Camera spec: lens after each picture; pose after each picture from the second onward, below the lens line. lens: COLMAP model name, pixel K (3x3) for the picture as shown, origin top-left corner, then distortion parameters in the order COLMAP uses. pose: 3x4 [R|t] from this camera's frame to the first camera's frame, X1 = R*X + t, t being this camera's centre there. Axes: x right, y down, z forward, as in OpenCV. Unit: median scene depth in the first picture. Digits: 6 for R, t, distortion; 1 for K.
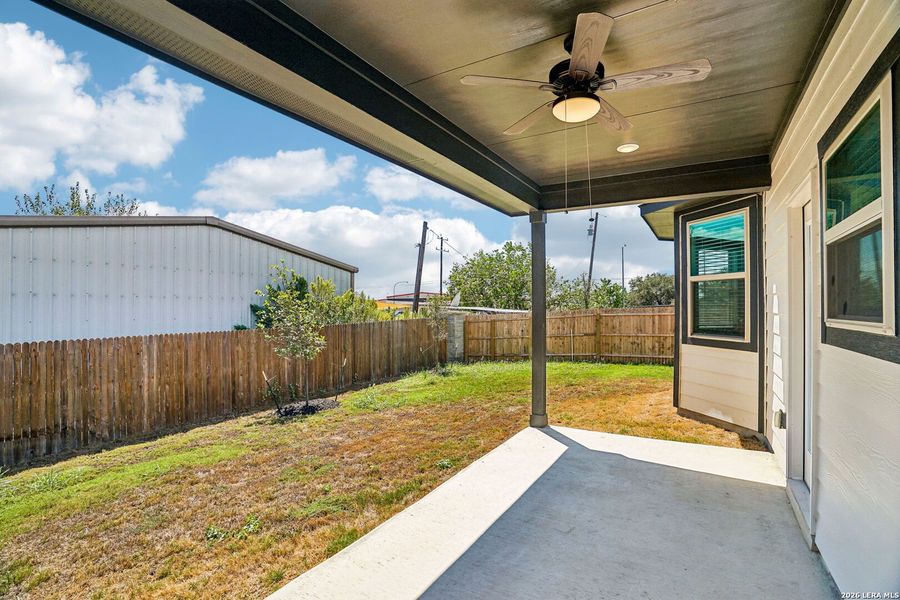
lens RADIAL K [[429.2, 0, 450.0], [0, 429.2, 300.0], [0, 0, 1]] dist [-0.047442, 0.000162]
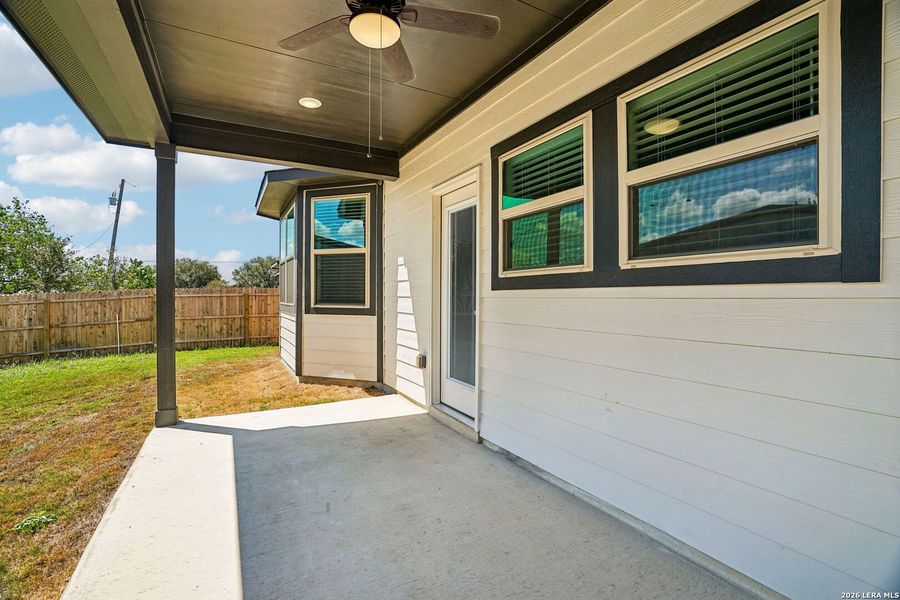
lens RADIAL K [[420.7, 0, 450.7], [0, 420.7, 295.9], [0, 0, 1]] dist [-0.002770, 0.000076]
pose [[0.525282, -0.003576, 0.850921, -0.172229], [-0.013074, 0.999839, 0.012273, 0.049263], [-0.850828, -0.017571, 0.525151, 0.177118]]
